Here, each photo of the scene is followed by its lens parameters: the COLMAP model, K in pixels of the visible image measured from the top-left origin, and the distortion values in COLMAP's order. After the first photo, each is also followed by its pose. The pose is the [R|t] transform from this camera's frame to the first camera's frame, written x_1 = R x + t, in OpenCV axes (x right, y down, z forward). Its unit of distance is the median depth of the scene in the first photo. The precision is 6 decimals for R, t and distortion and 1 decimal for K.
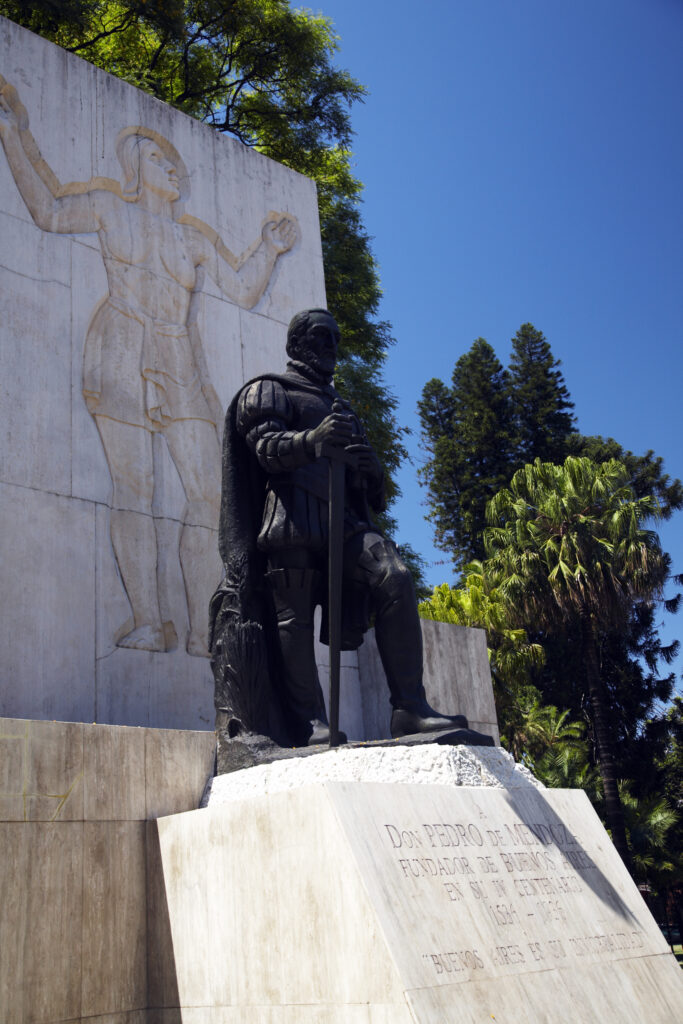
lens RADIAL K [[1104.1, 0, 341.5], [0, 1104.1, 512.0], [0, 0, 1]] dist [0.072026, 0.010615]
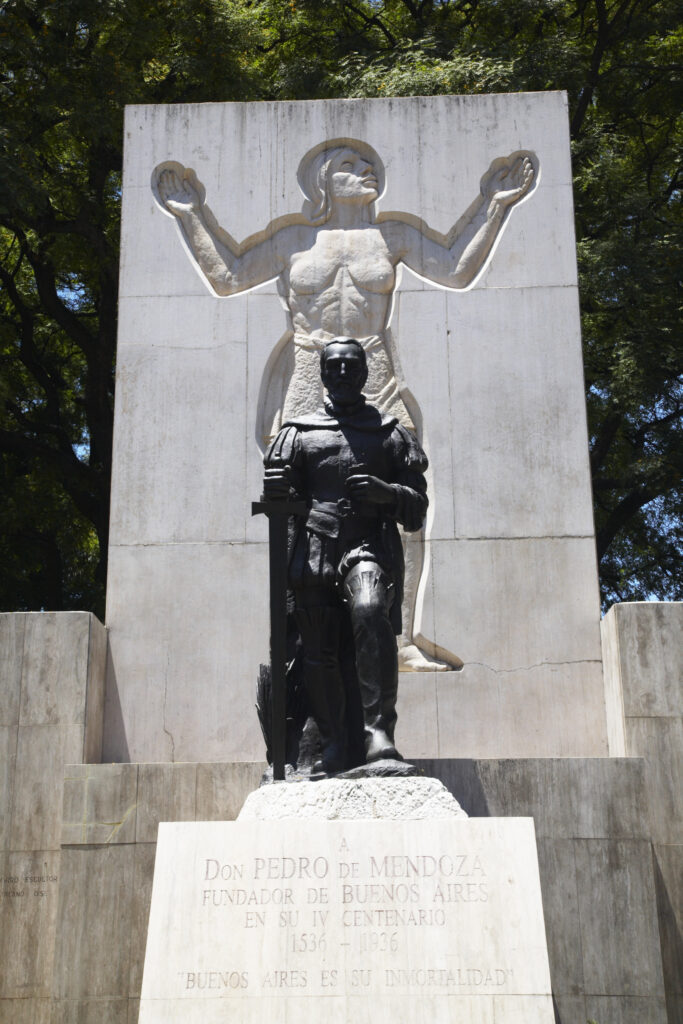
lens RADIAL K [[1414.6, 0, 341.5], [0, 1414.6, 512.0], [0, 0, 1]] dist [0.158363, 0.050959]
pose [[0.699918, -0.138743, -0.700618, 1.013603], [0.206350, 0.978400, 0.012392, -0.051371], [0.683765, -0.153246, 0.713429, 0.071319]]
